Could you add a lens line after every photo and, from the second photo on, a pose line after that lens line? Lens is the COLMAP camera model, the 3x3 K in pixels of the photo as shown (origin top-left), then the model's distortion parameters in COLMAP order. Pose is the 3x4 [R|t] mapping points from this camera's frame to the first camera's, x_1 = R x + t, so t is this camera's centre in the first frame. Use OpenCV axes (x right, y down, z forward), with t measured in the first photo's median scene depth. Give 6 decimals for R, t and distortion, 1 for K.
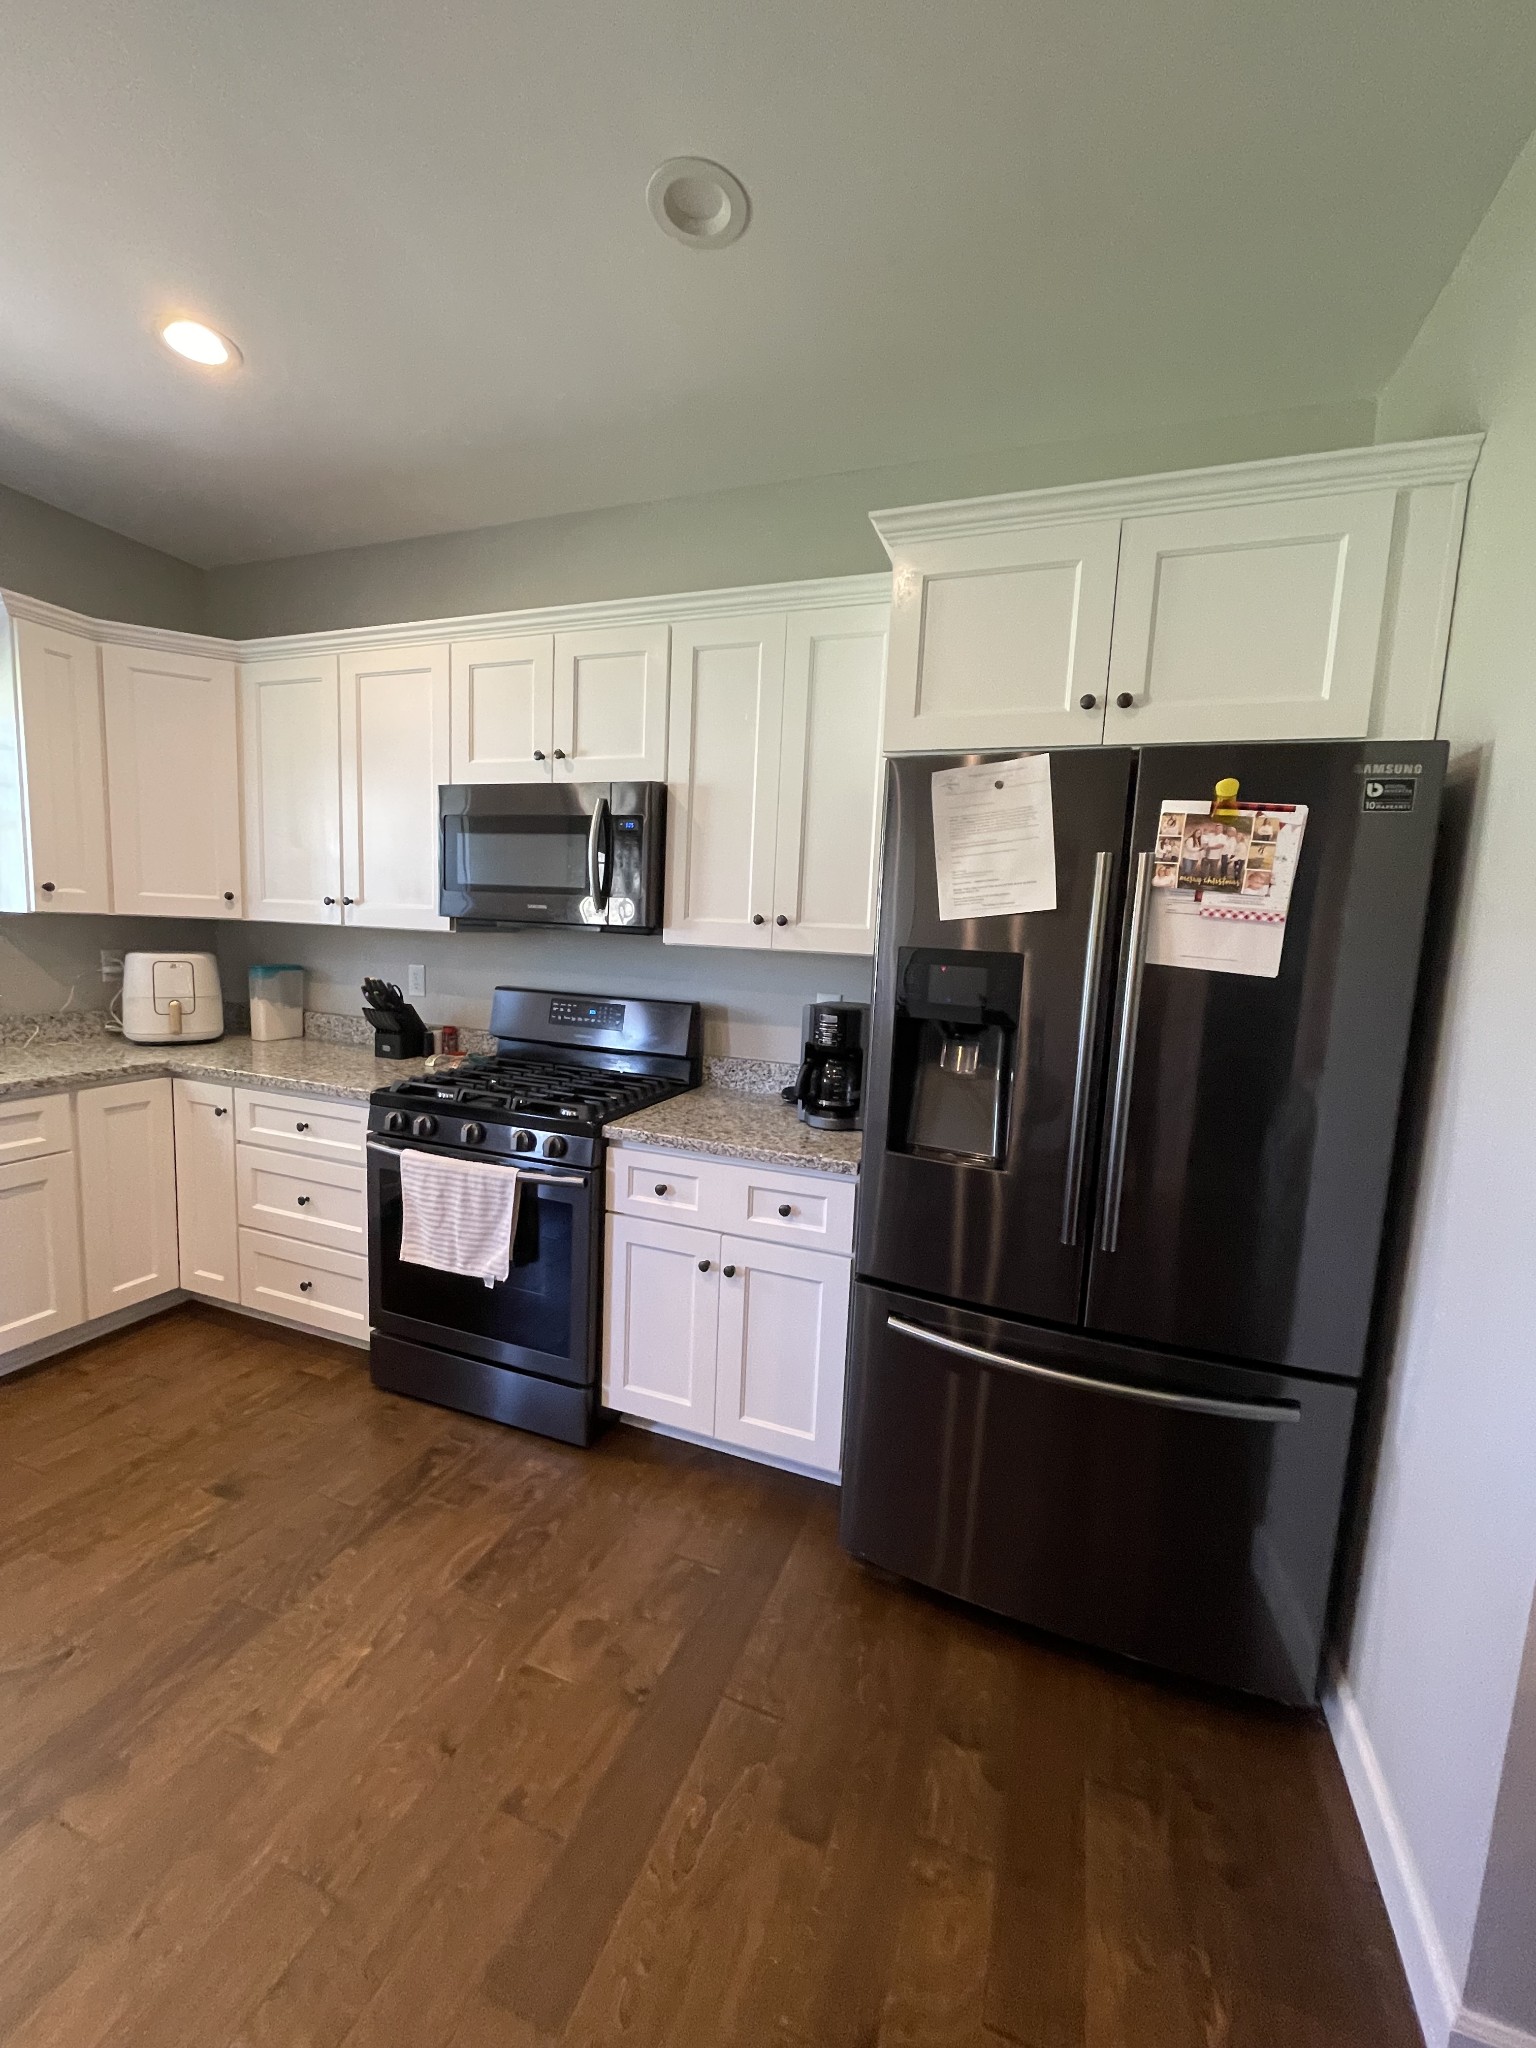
lens RADIAL K [[824.9, 0, 770.1], [0, 824.9, 1024.3], [0, 0, 1]] dist [-0.003351, -0.000549]
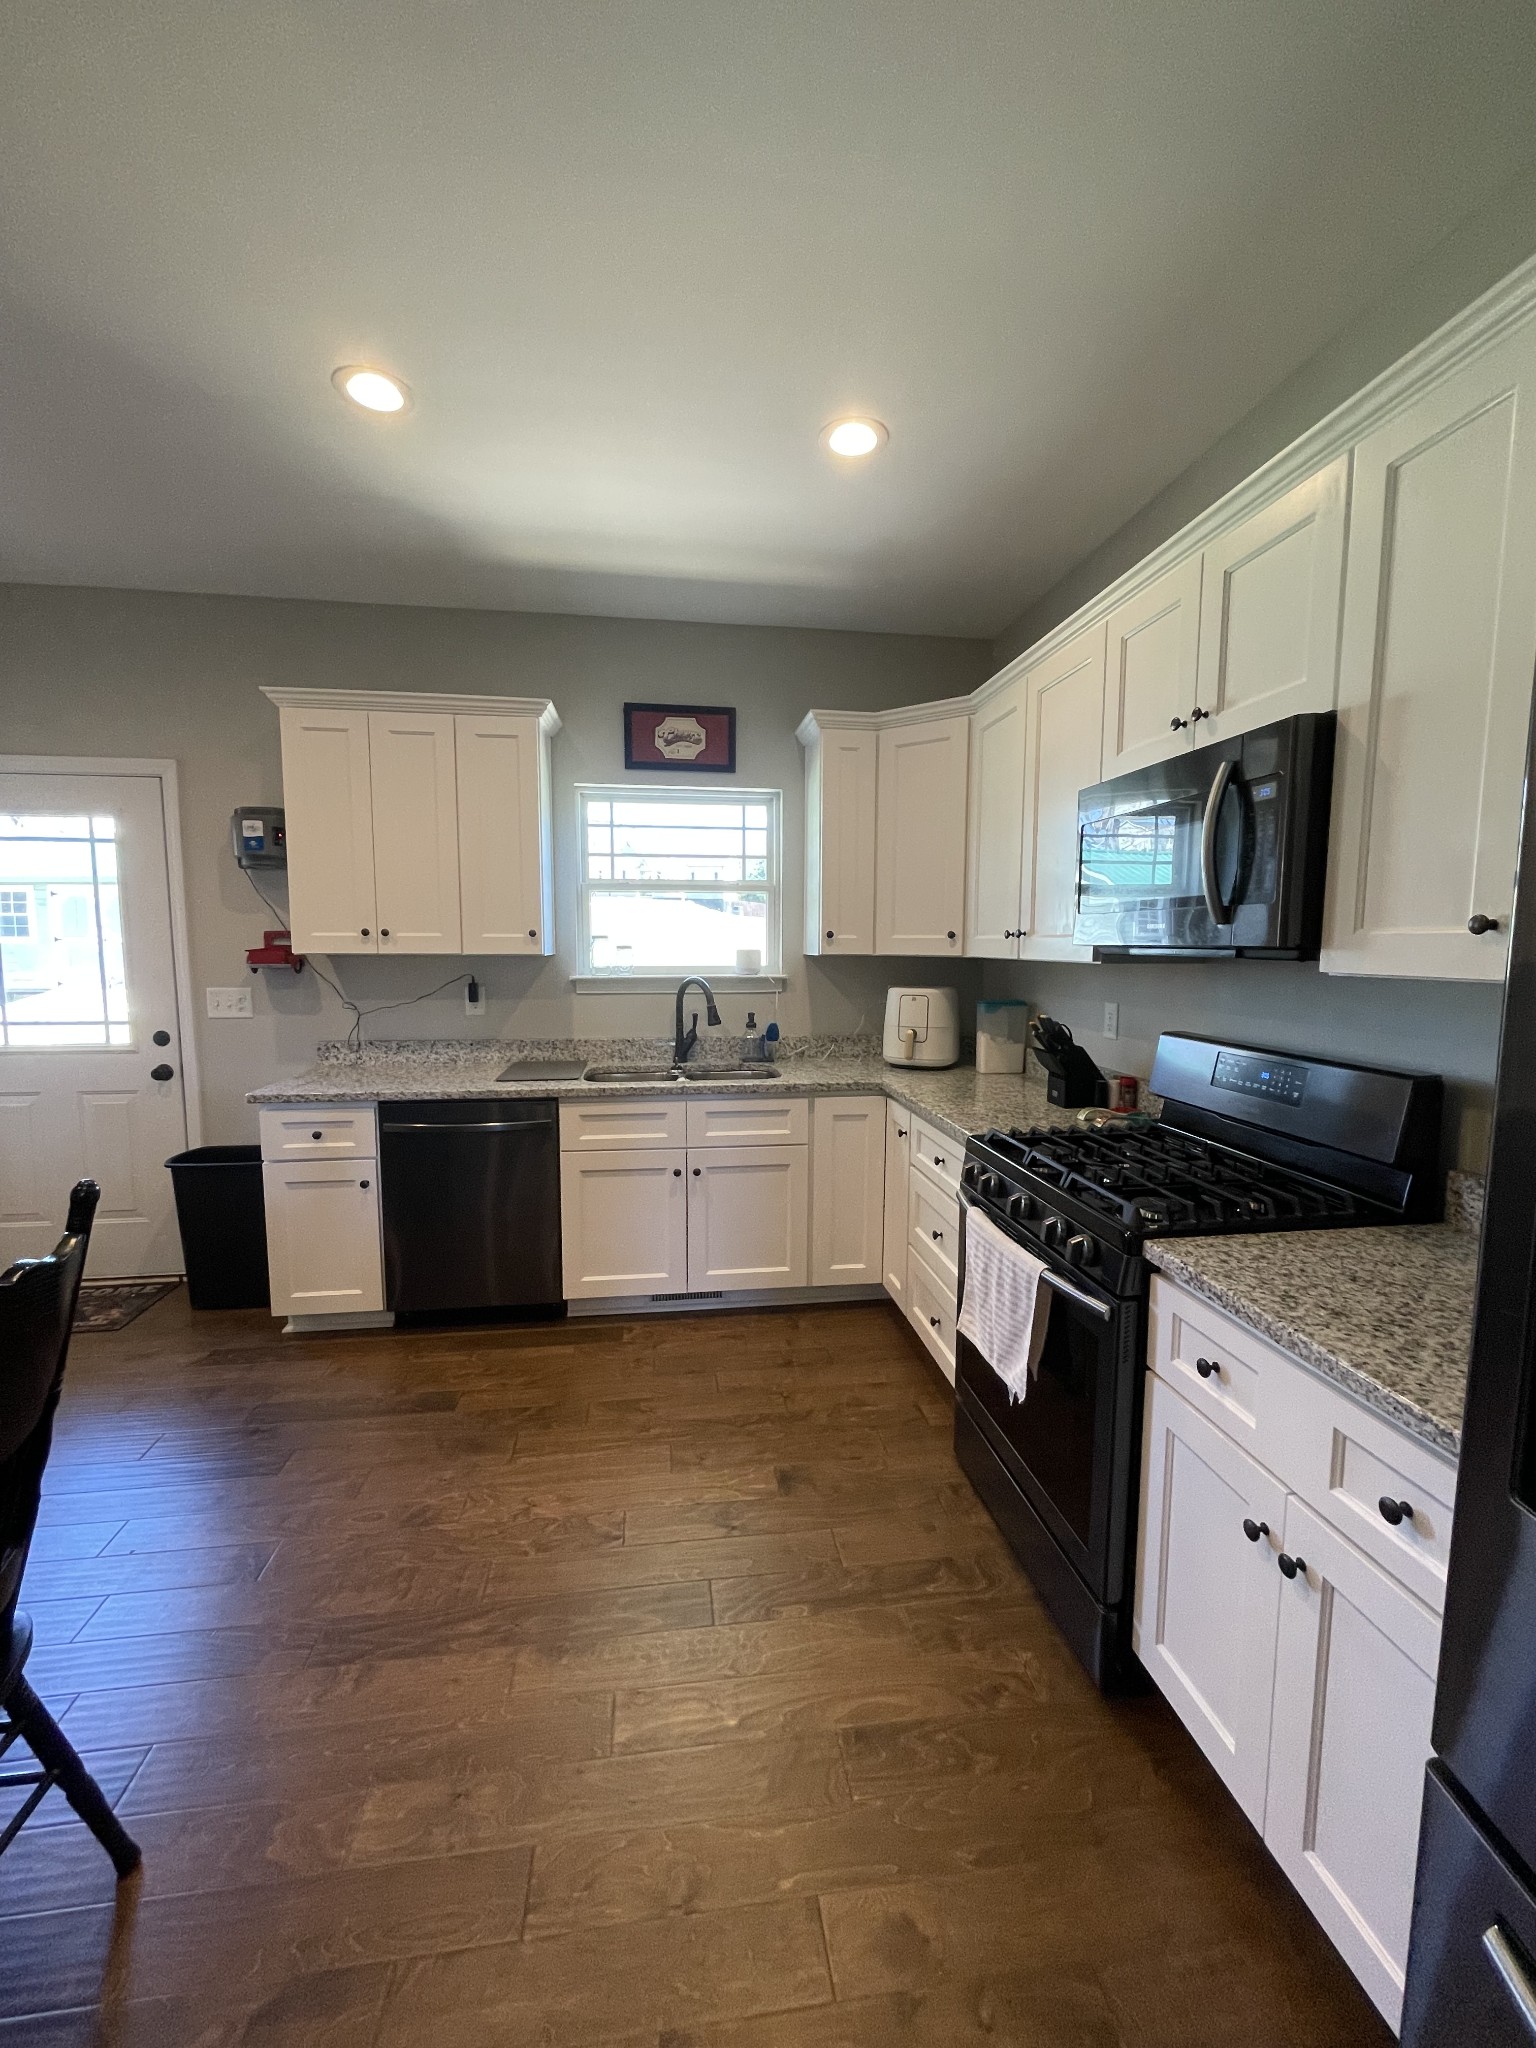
lens RADIAL K [[824.9, 0, 770.1], [0, 824.9, 1024.3], [0, 0, 1]] dist [-0.003351, -0.000549]
pose [[0.474329, 0.042857, -0.879304, 0.213740], [-0.085654, 0.996322, 0.002355, -0.026302], [0.876171, 0.074199, 0.476255, 0.348552]]
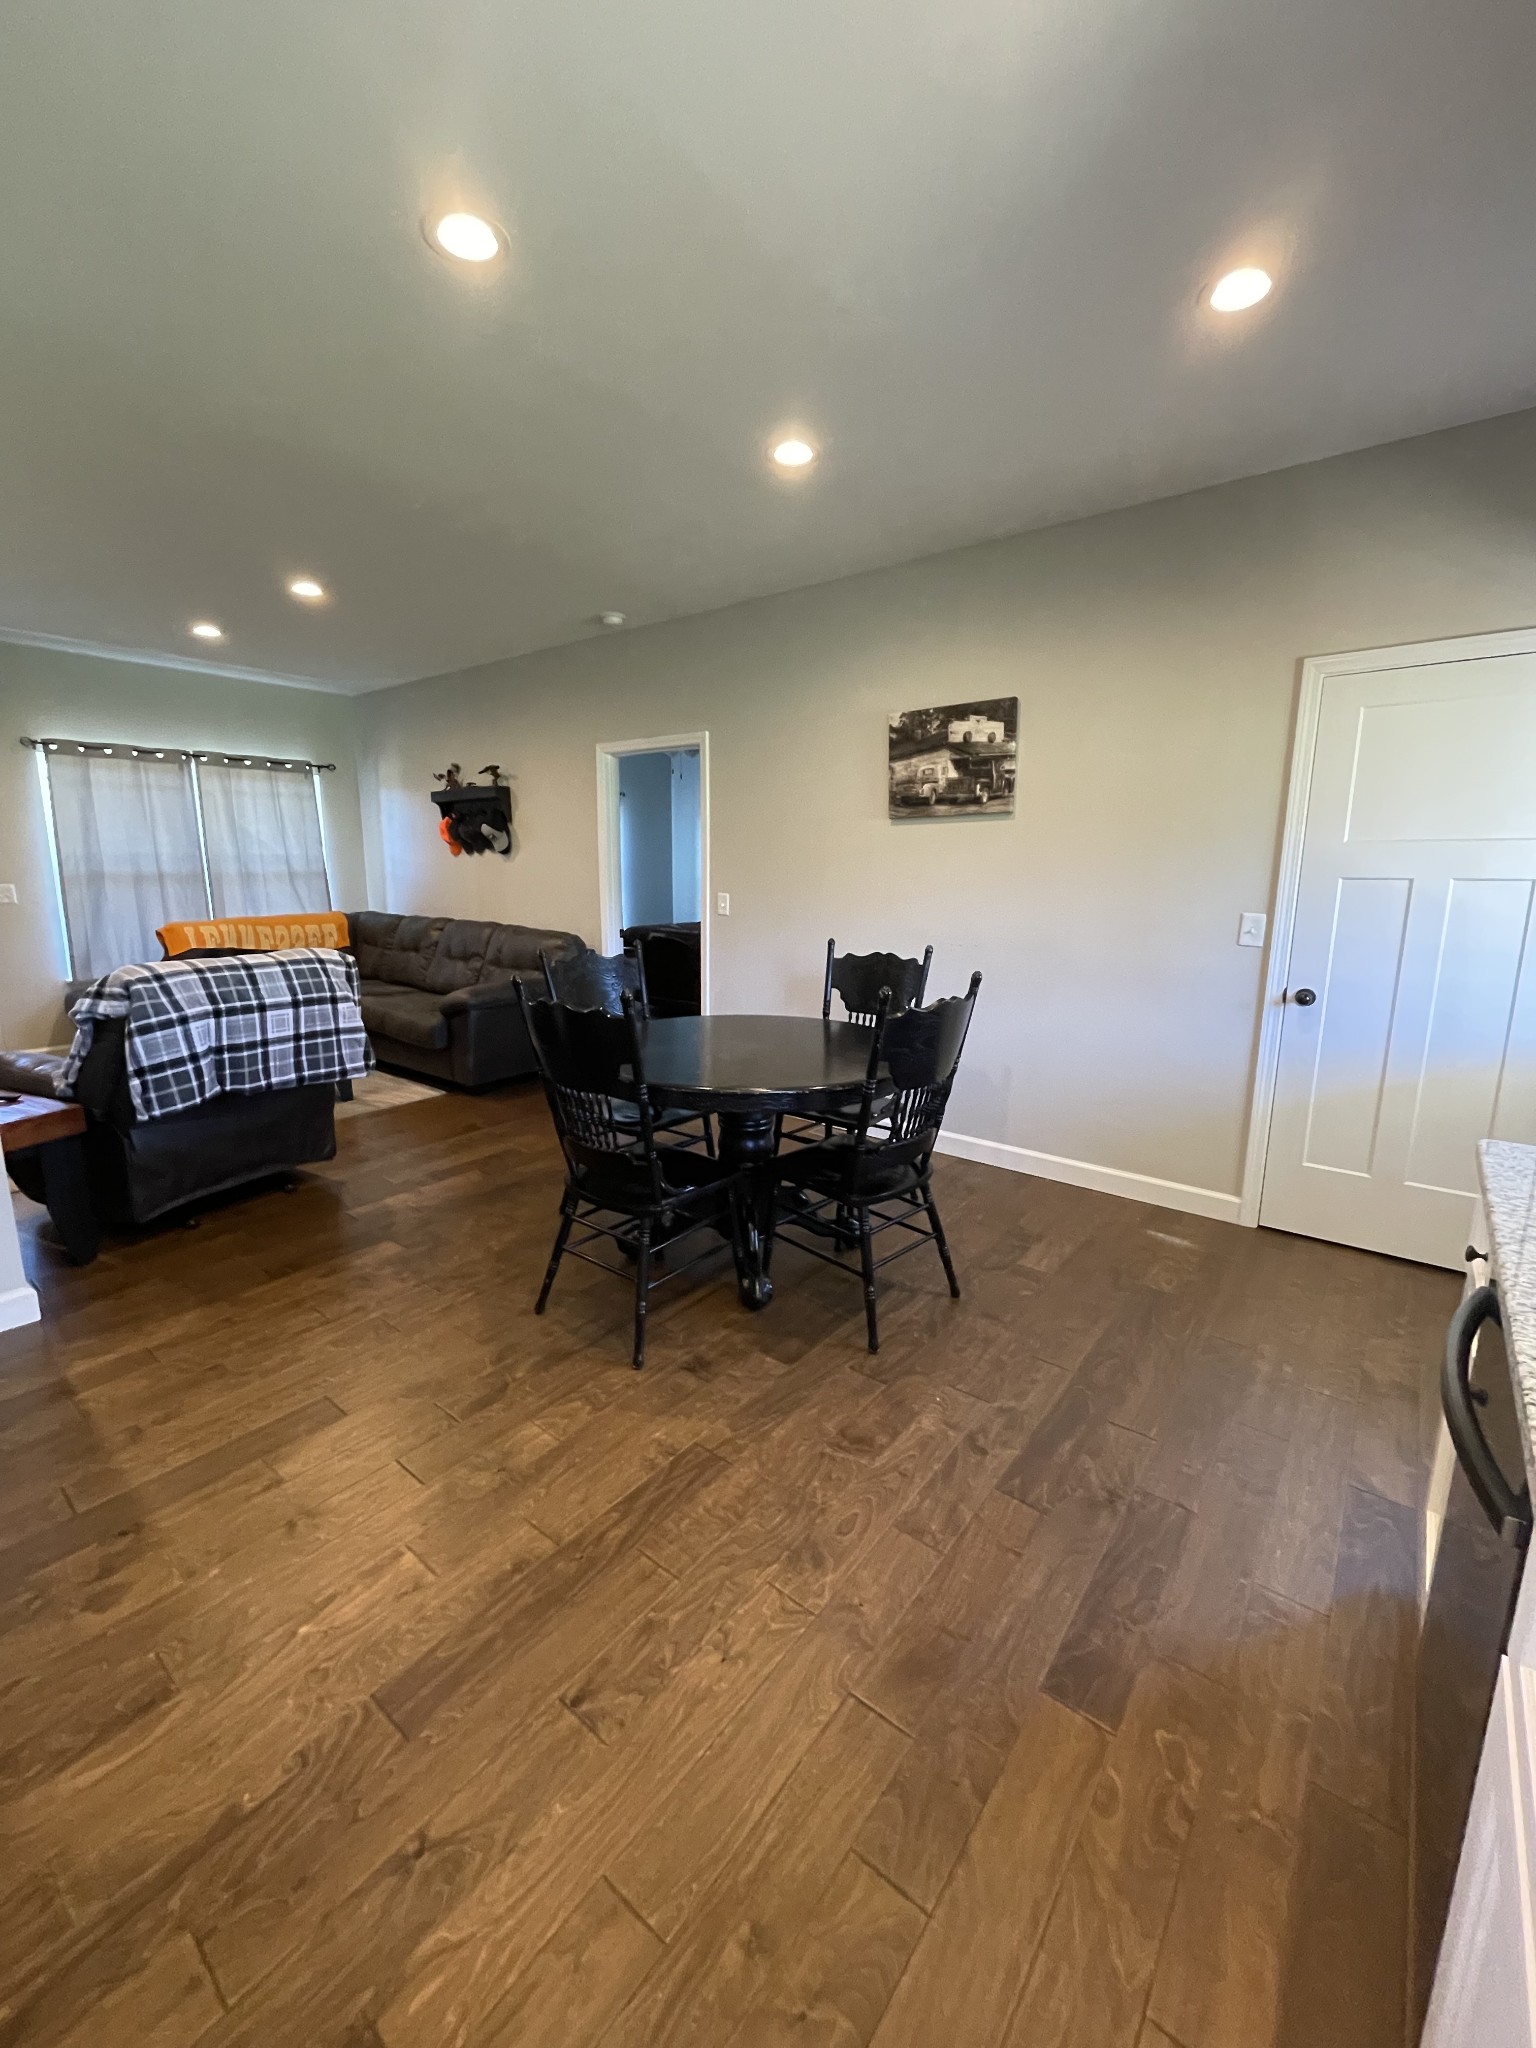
lens RADIAL K [[824.9, 0, 770.1], [0, 824.9, 1024.3], [0, 0, 1]] dist [-0.003351, -0.000549]
pose [[-0.949857, -0.112252, 0.291840, -0.789648], [-0.016526, 0.950057, 0.311638, -0.134103], [-0.312247, 0.291189, -0.904274, 0.977729]]
